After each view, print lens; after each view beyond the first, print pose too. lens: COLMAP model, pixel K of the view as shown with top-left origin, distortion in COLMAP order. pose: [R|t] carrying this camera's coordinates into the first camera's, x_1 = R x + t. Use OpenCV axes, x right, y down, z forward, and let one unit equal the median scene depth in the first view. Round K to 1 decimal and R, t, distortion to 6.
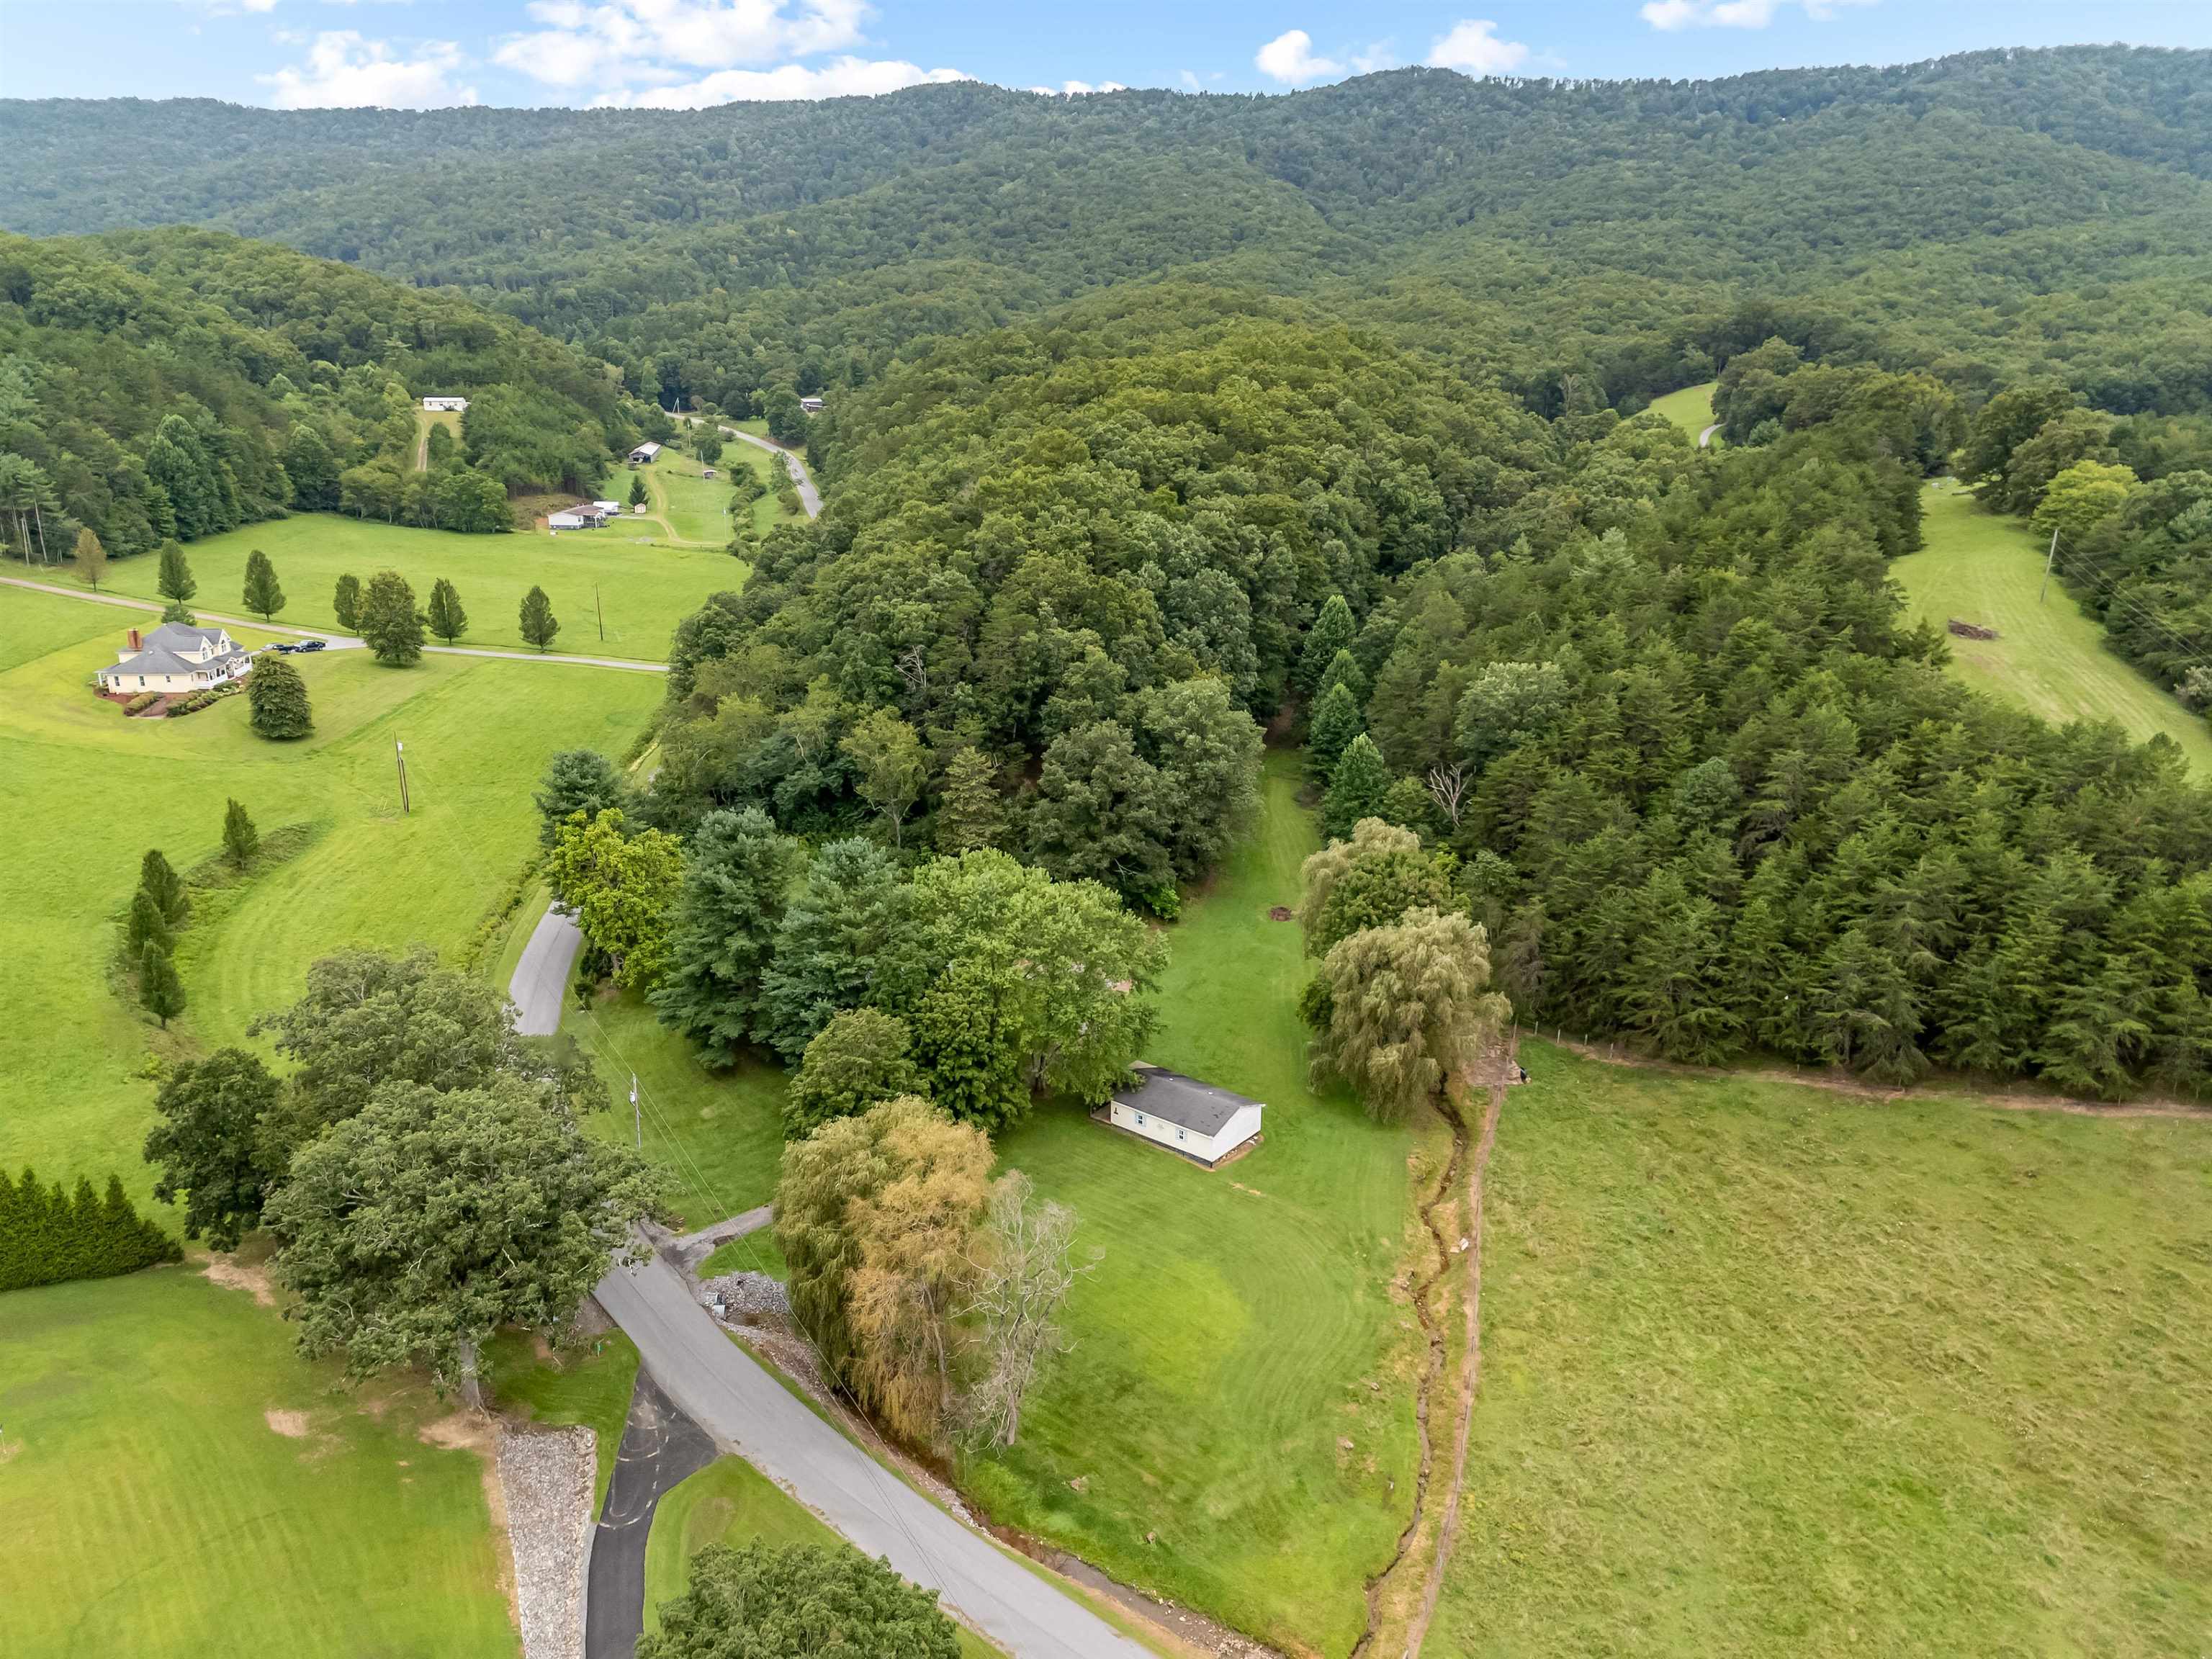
lens RADIAL K [[1618.2, 0, 1106.0], [0, 1618.2, 829.5], [0, 0, 1]] dist [0.082732, -0.085247]
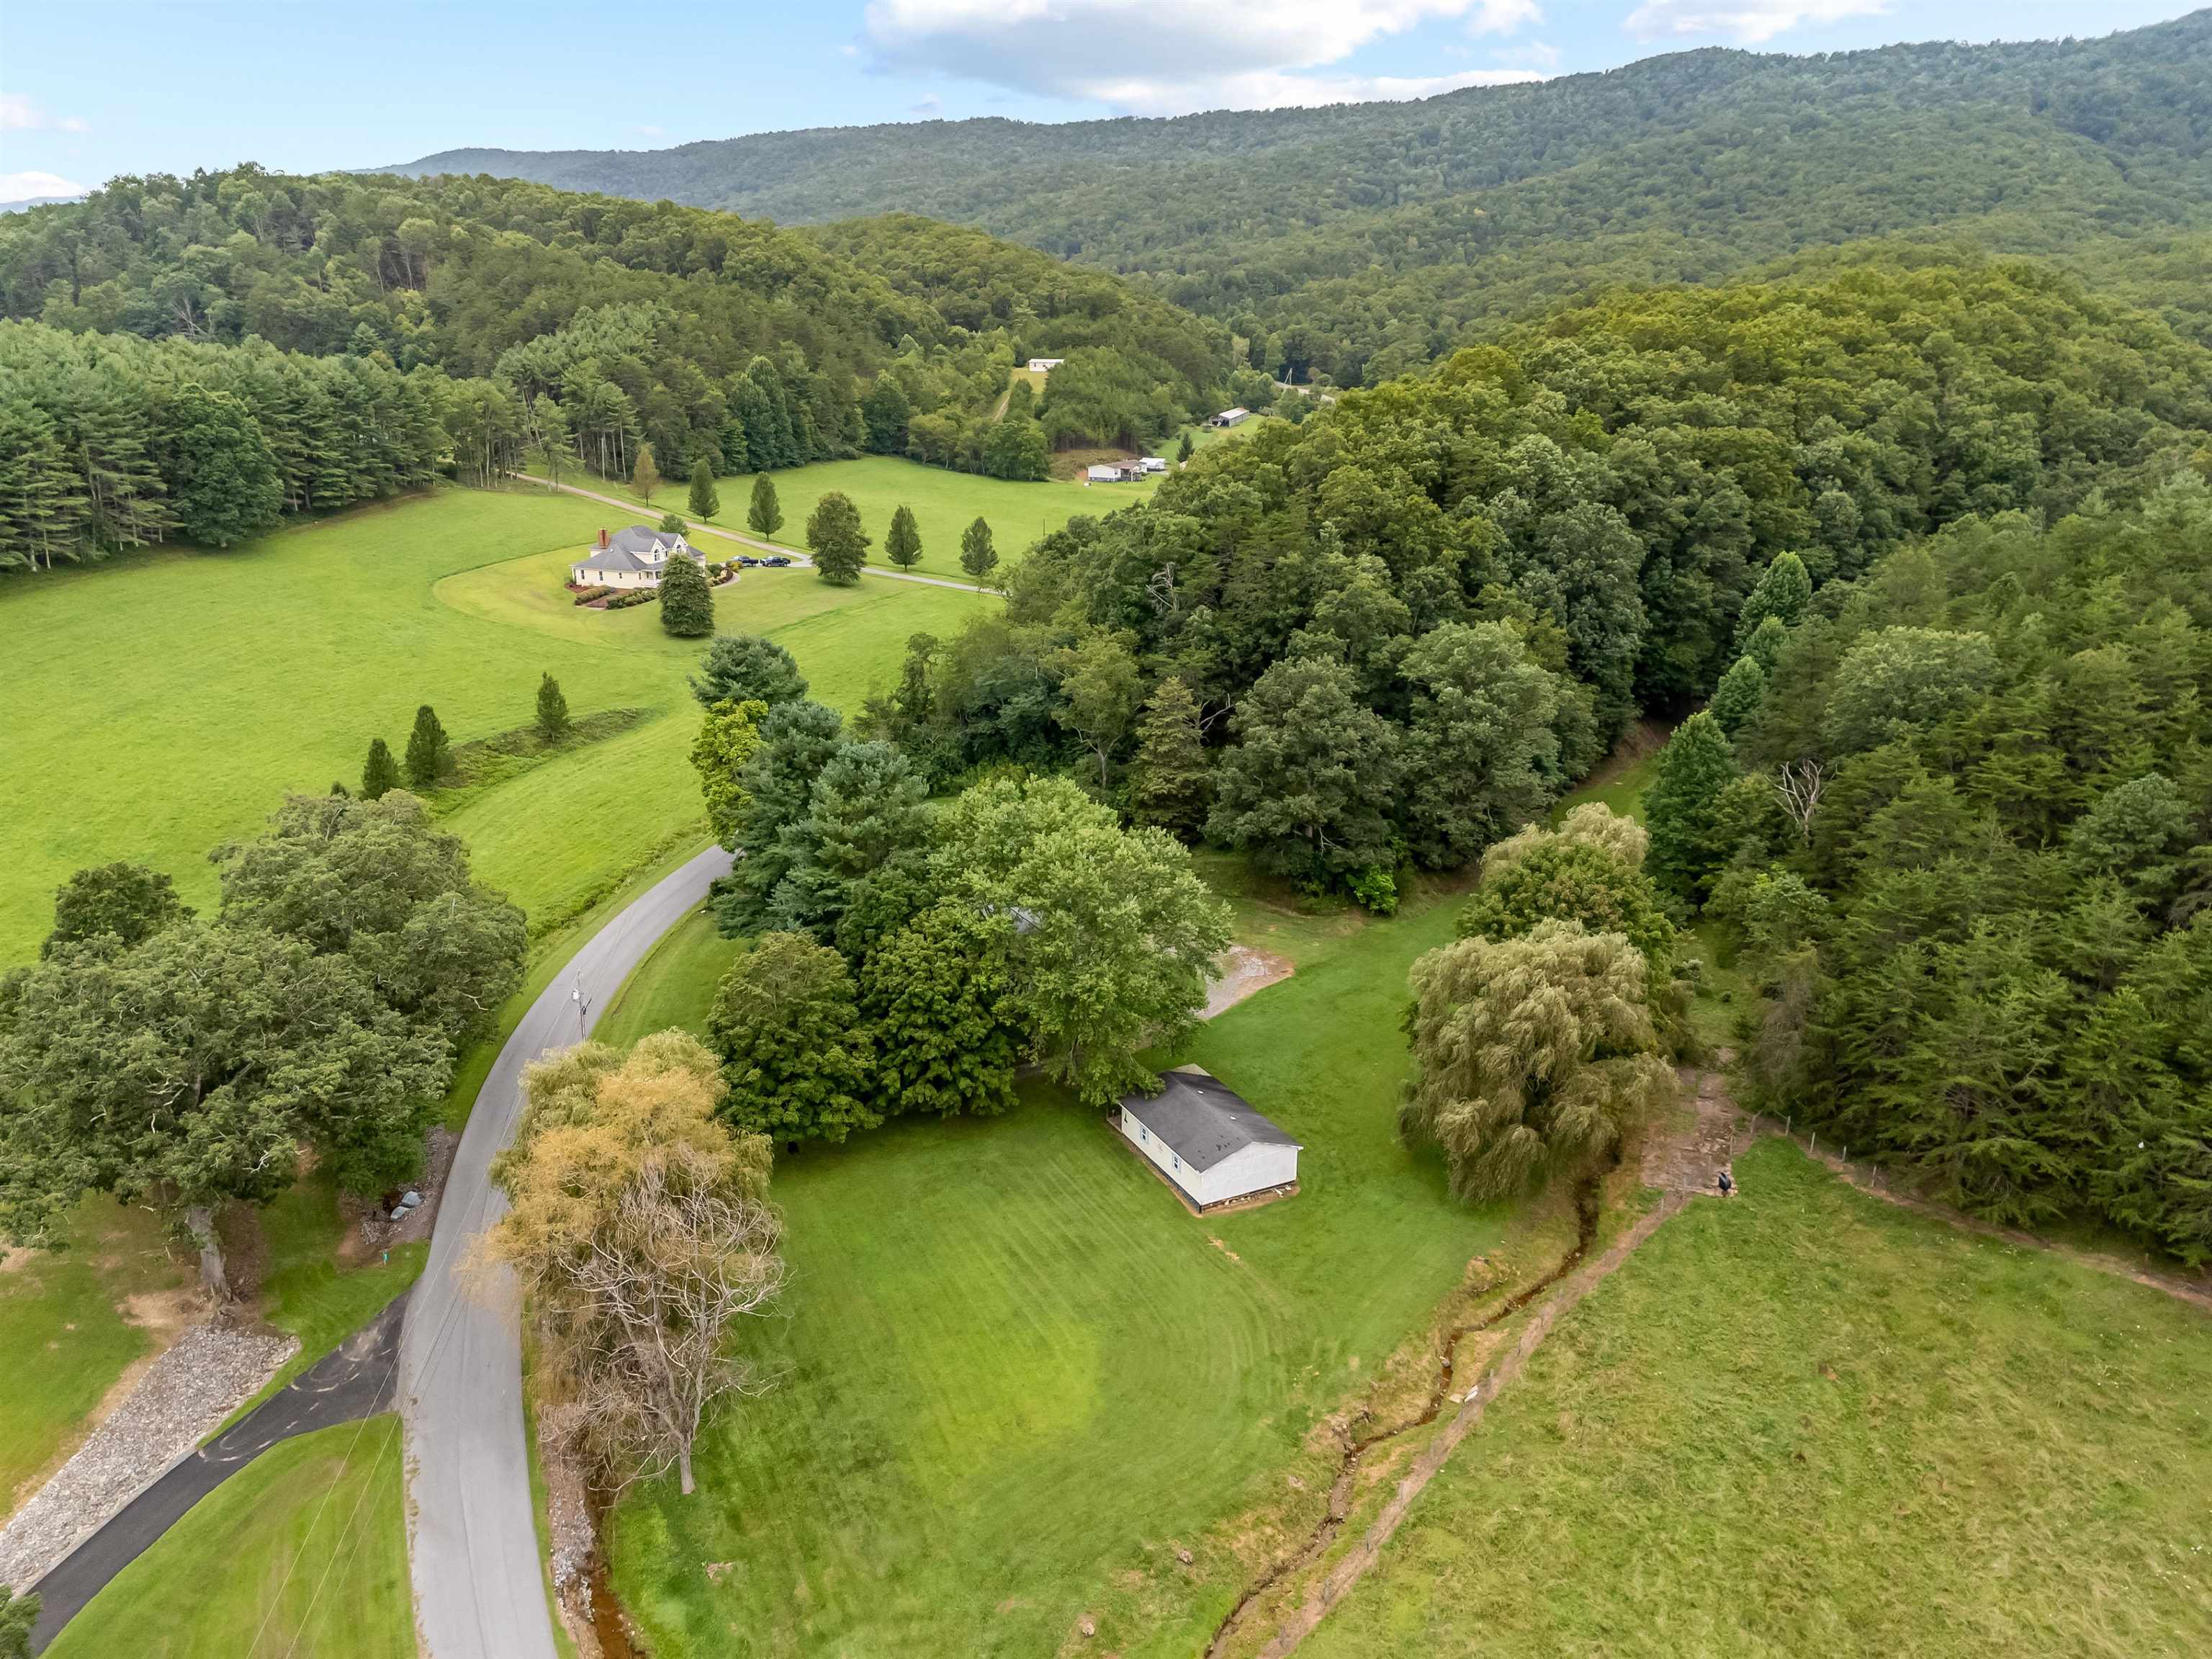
lens RADIAL K [[1612.6, 0, 1117.7], [0, 1612.6, 839.7], [0, 0, 1]] dist [0.074833, -0.066428]
pose [[0.914162, 0.123729, -0.386005, 0.209590], [-0.121443, 0.992133, 0.030406, 0.010820], [0.386730, 0.019081, 0.921996, 0.193355]]
